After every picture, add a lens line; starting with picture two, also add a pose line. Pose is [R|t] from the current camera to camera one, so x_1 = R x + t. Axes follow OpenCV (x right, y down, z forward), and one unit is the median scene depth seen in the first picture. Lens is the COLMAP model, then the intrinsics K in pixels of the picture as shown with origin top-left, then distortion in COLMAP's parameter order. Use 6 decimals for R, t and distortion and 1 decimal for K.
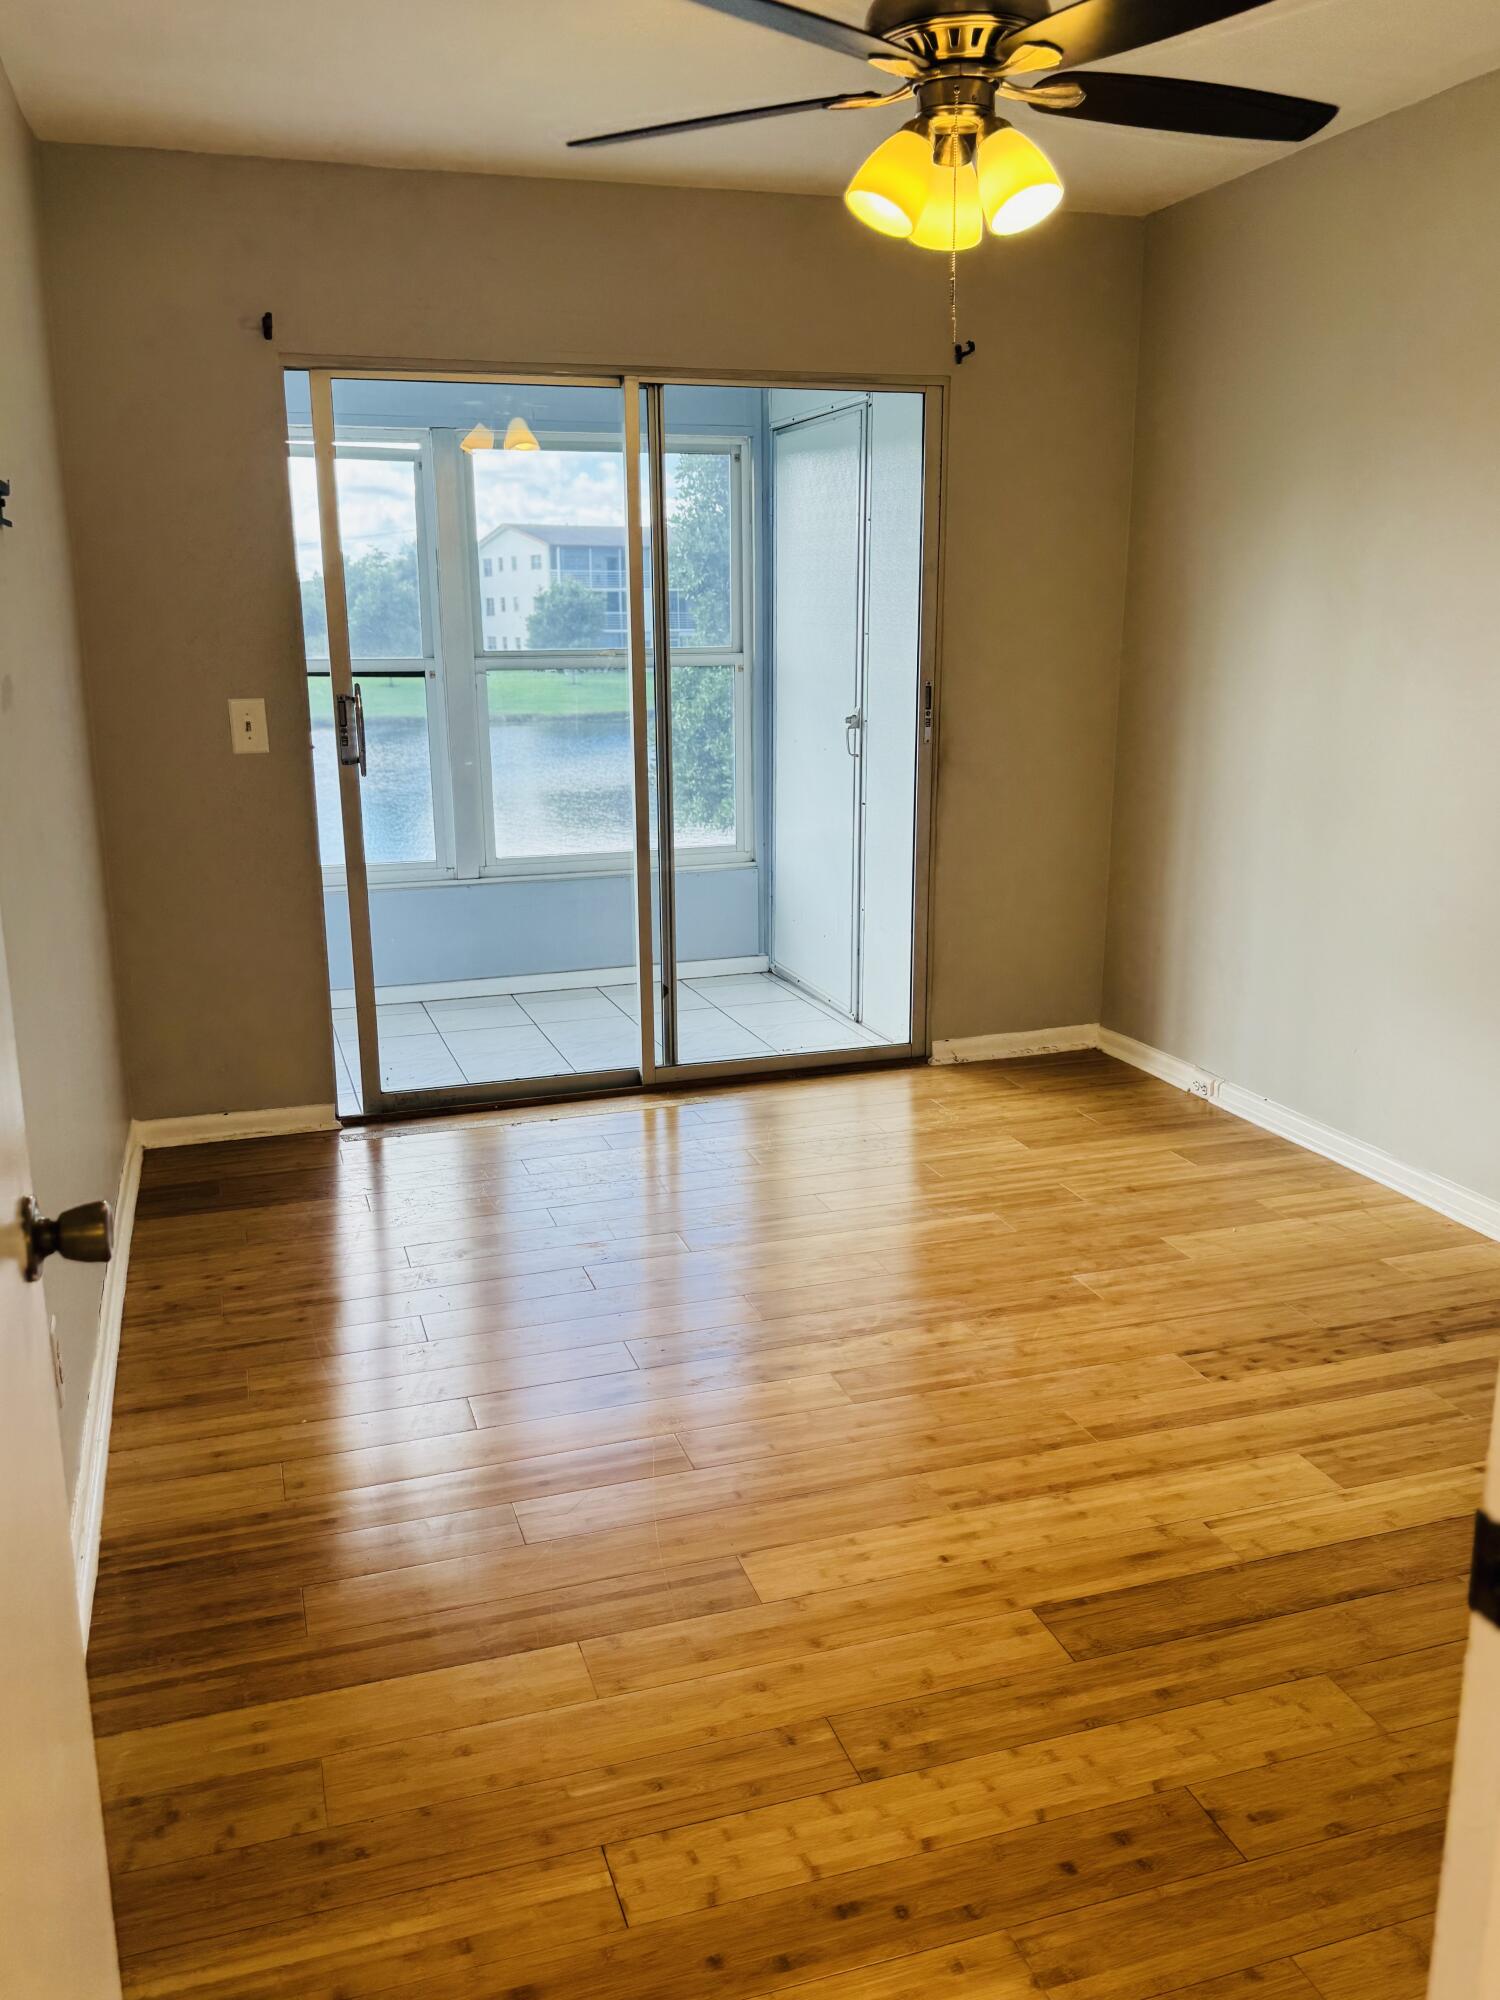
lens RADIAL K [[1639.9, 0, 743.0], [0, 1639.9, 1018.7], [0, 0, 1]] dist [0.191496, -0.334124]
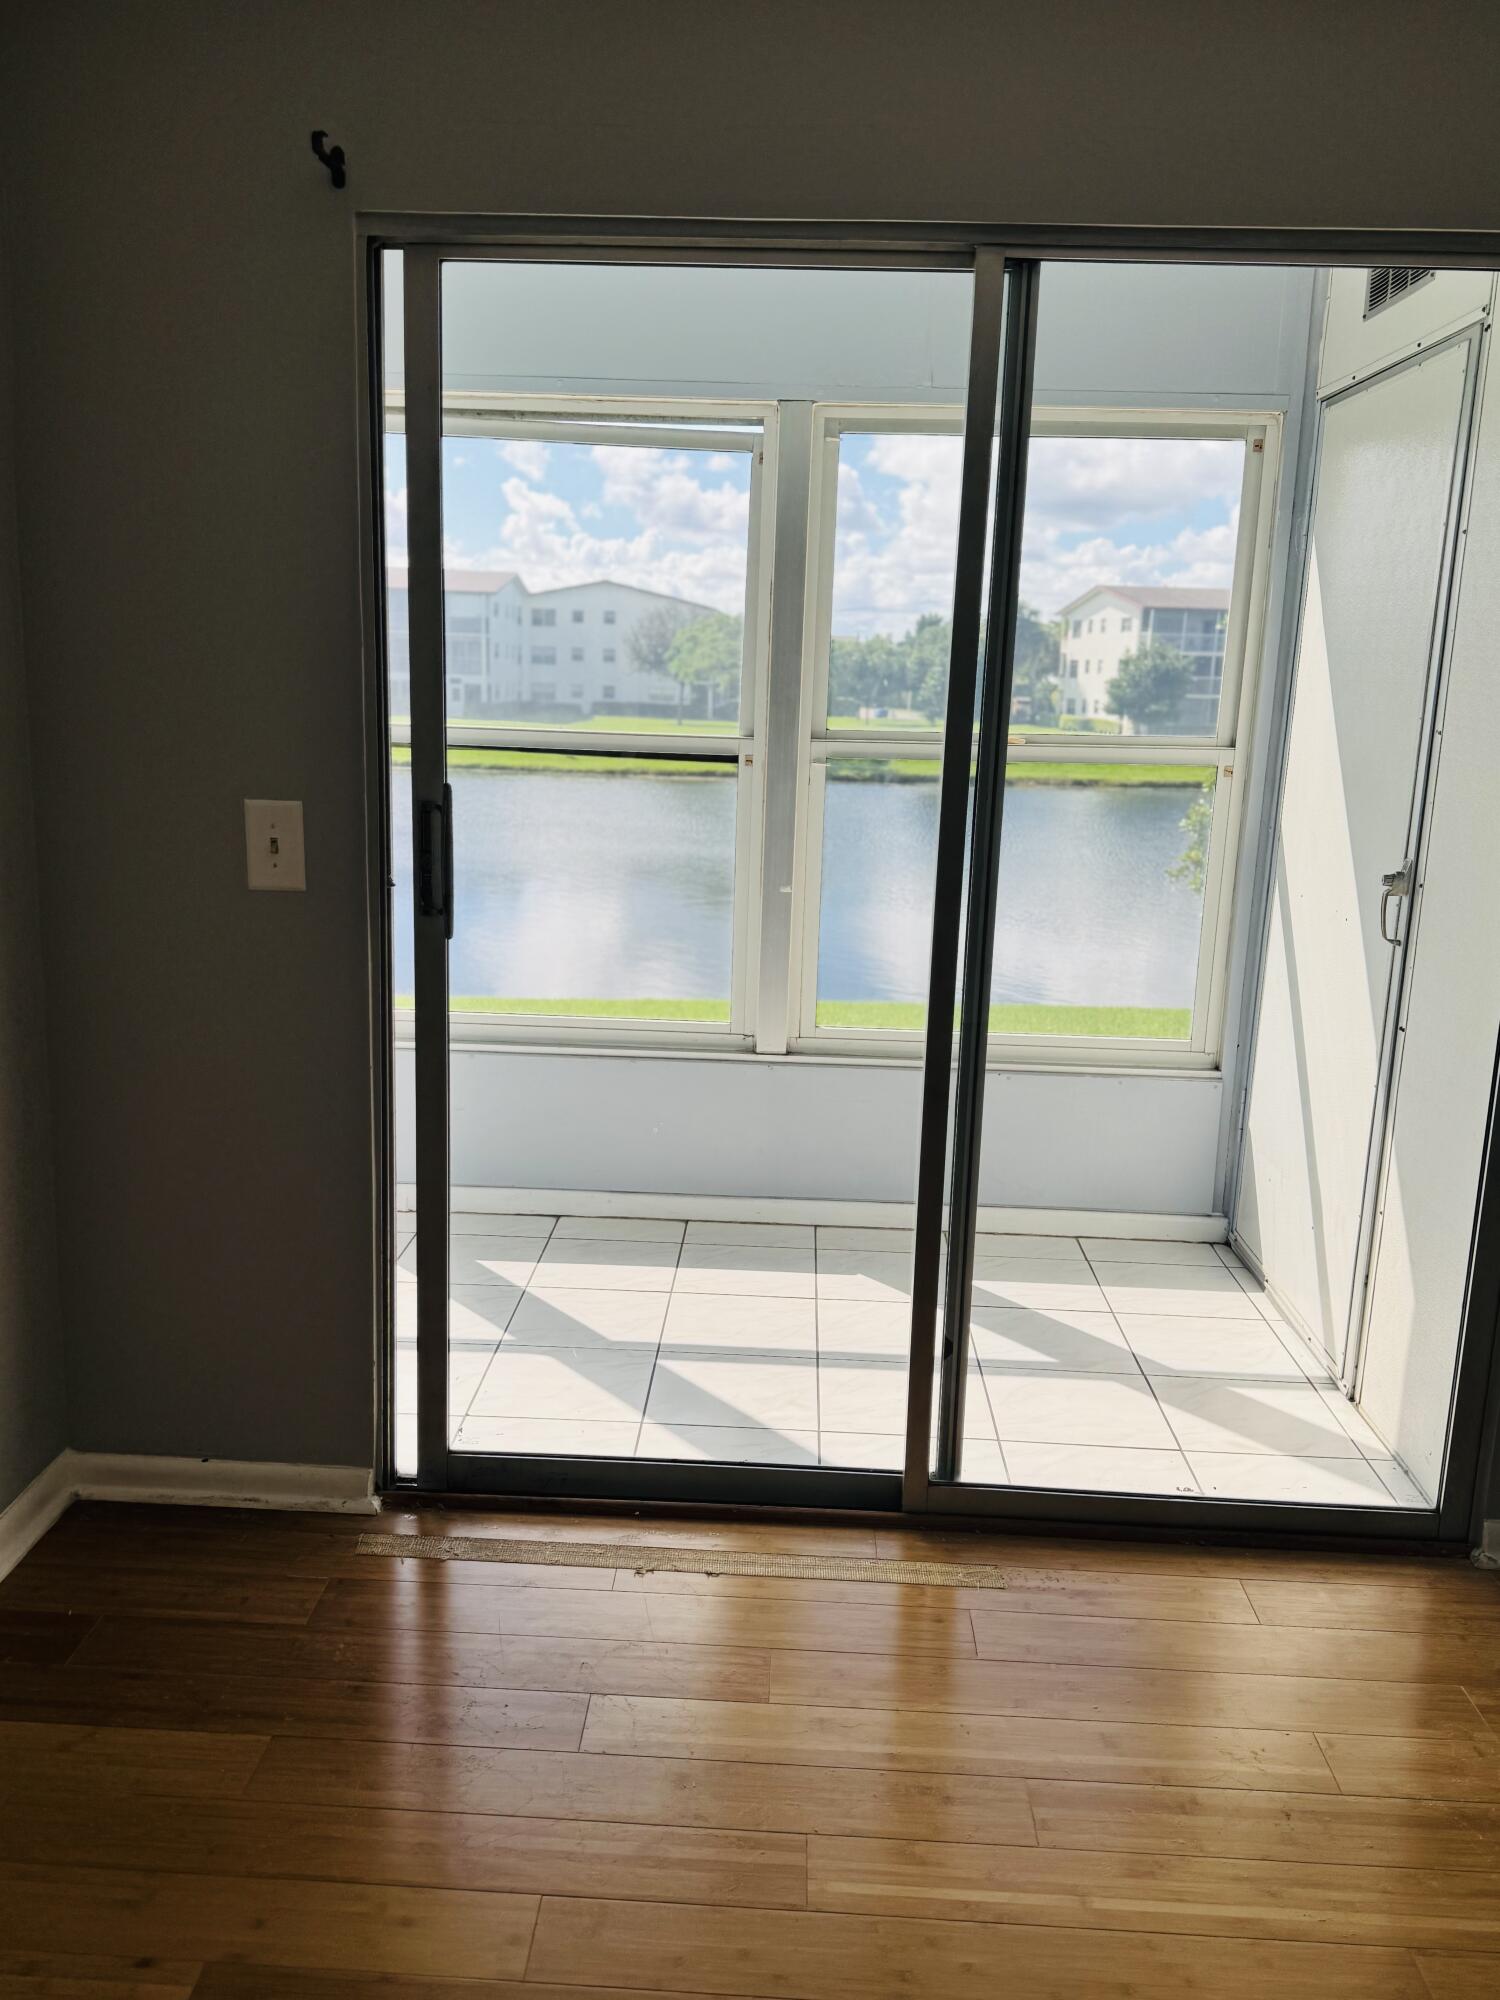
lens RADIAL K [[1642.3, 0, 727.4], [0, 1642.3, 1008.0], [0, 0, 1]] dist [0.148654, -0.231025]
pose [[0.936892, 0.108648, -0.332308, 0.064865], [-0.121894, 0.992357, -0.019211, -0.136919], [0.327681, 0.058505, 0.942975, 0.539759]]
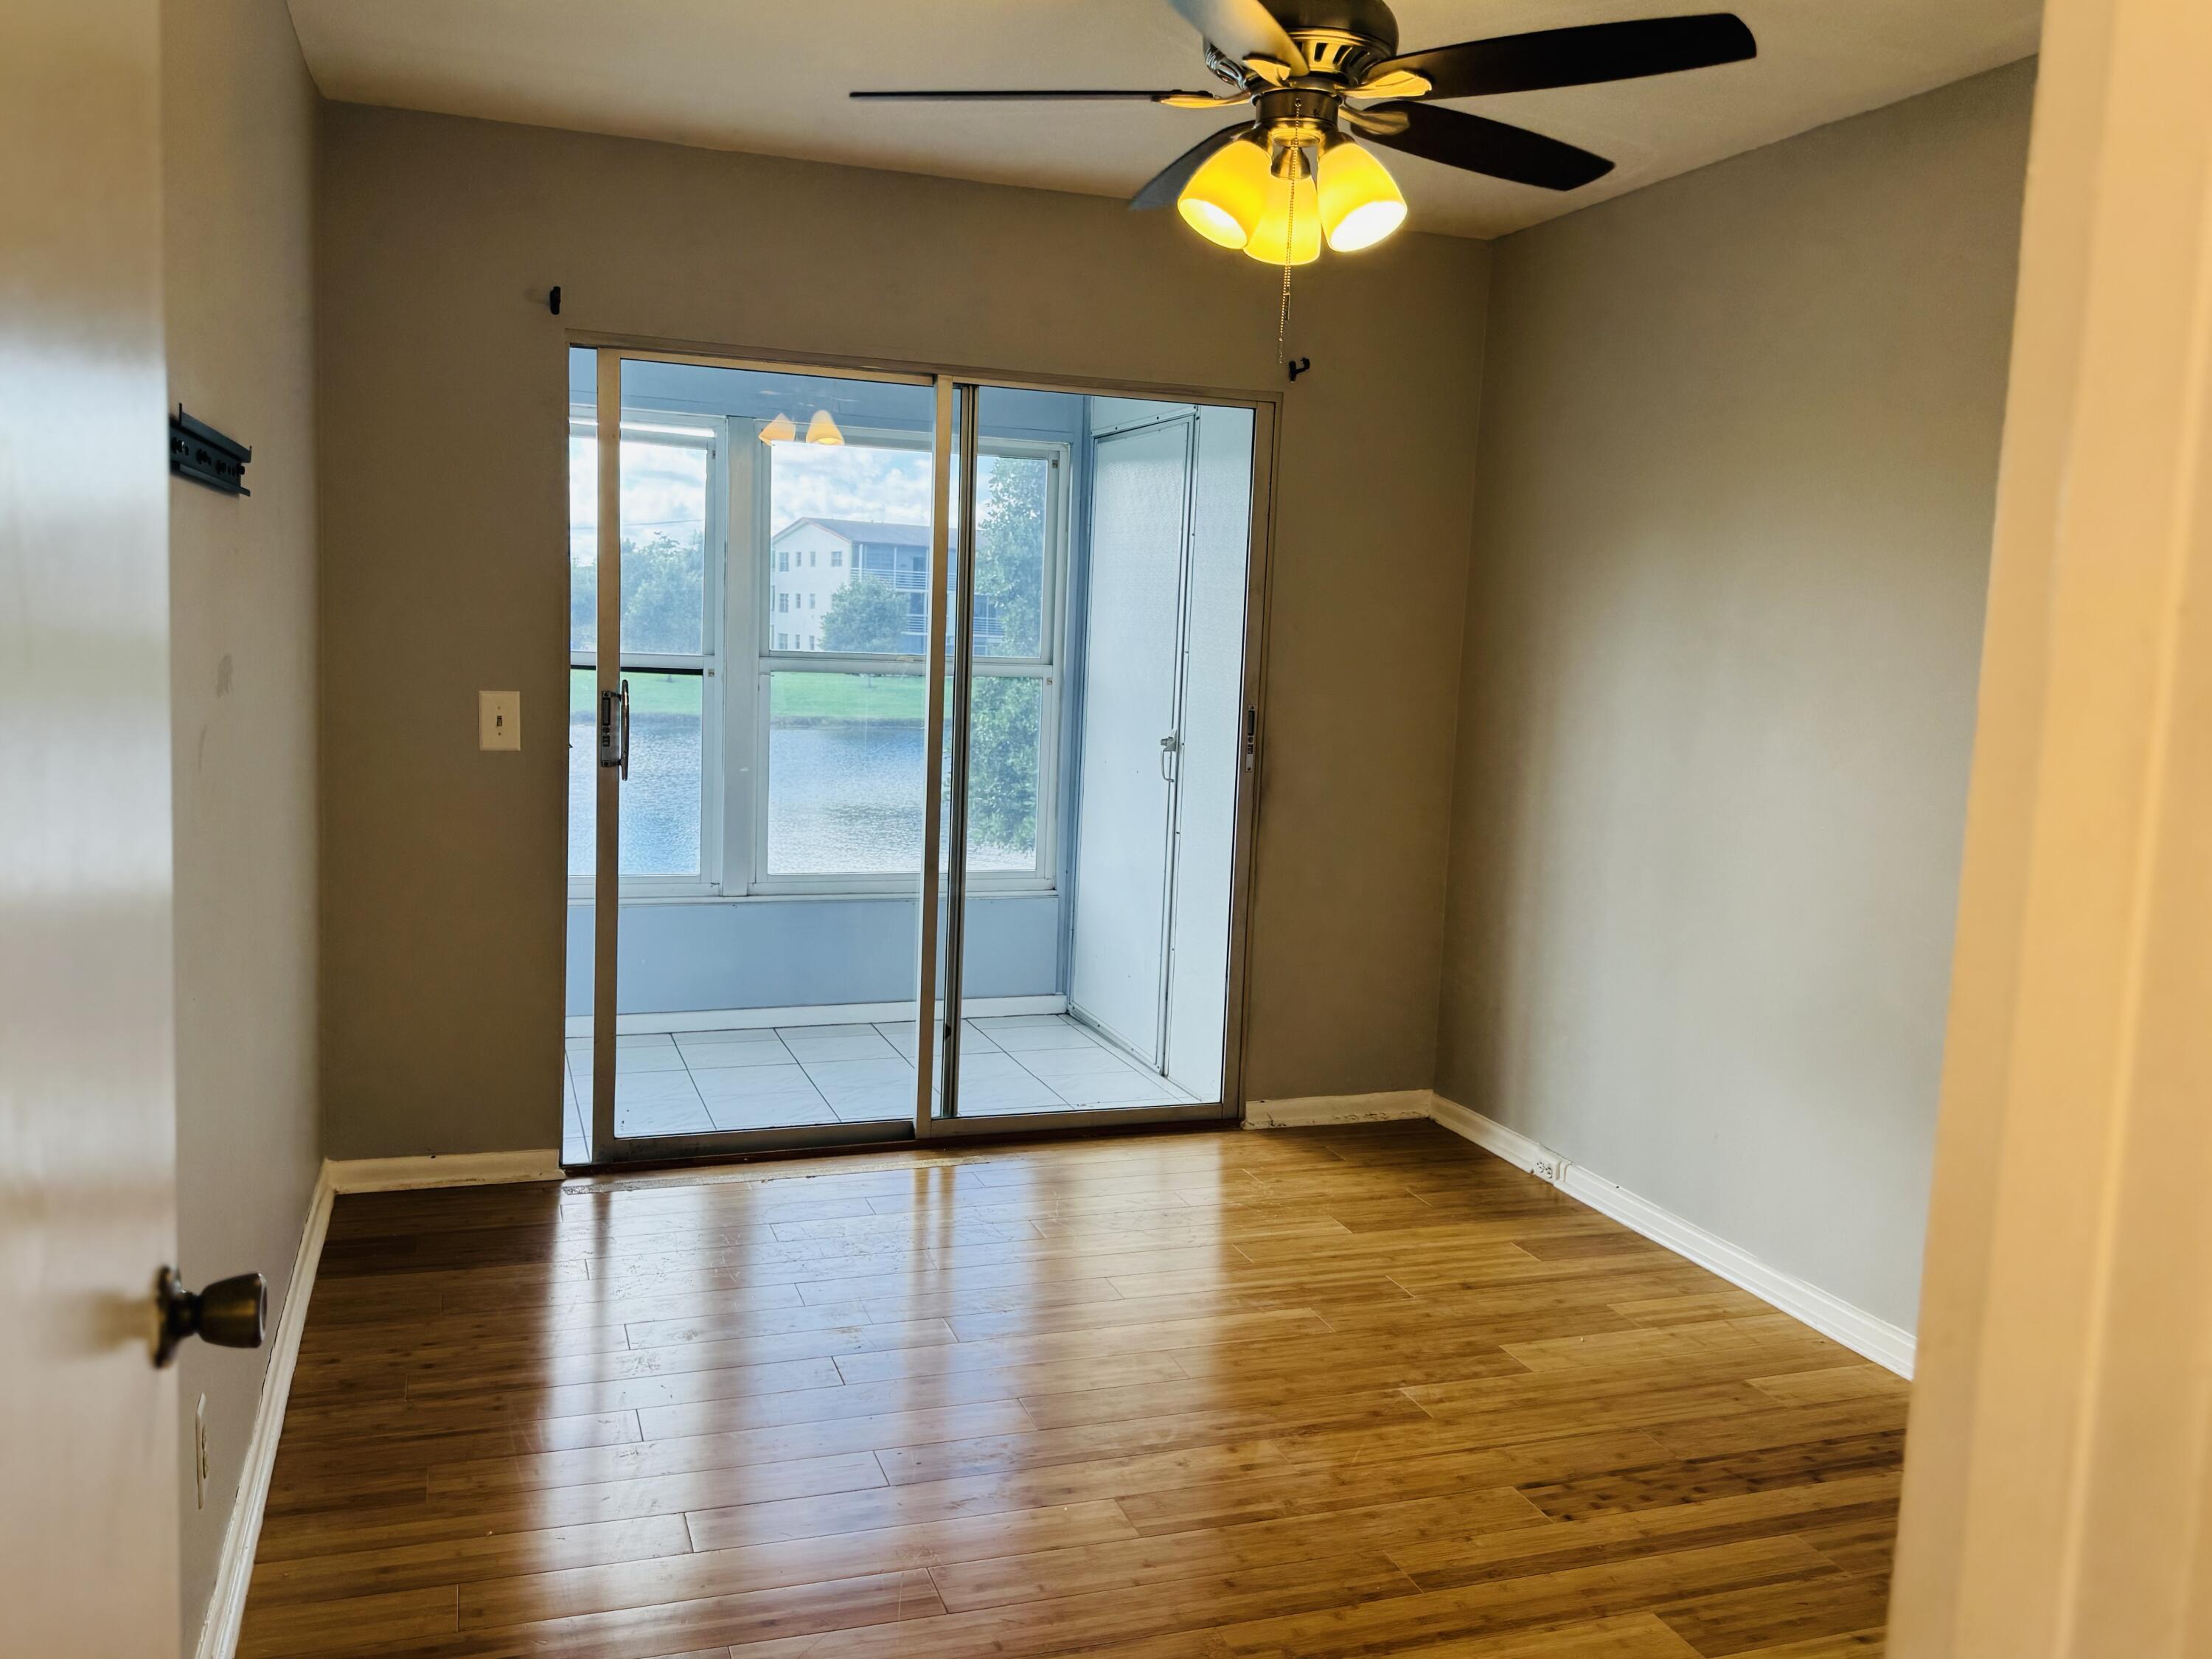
lens RADIAL K [[1816.4, 0, 1097.1], [0, 1816.4, 825.5], [0, 0, 1]] dist [0.148654, -0.231025]
pose [[0.998607, 0.045191, 0.027246, 0.001818], [-0.041311, 0.990758, -0.129196, -0.004433], [-0.032833, 0.127891, 0.991245, 0.011856]]
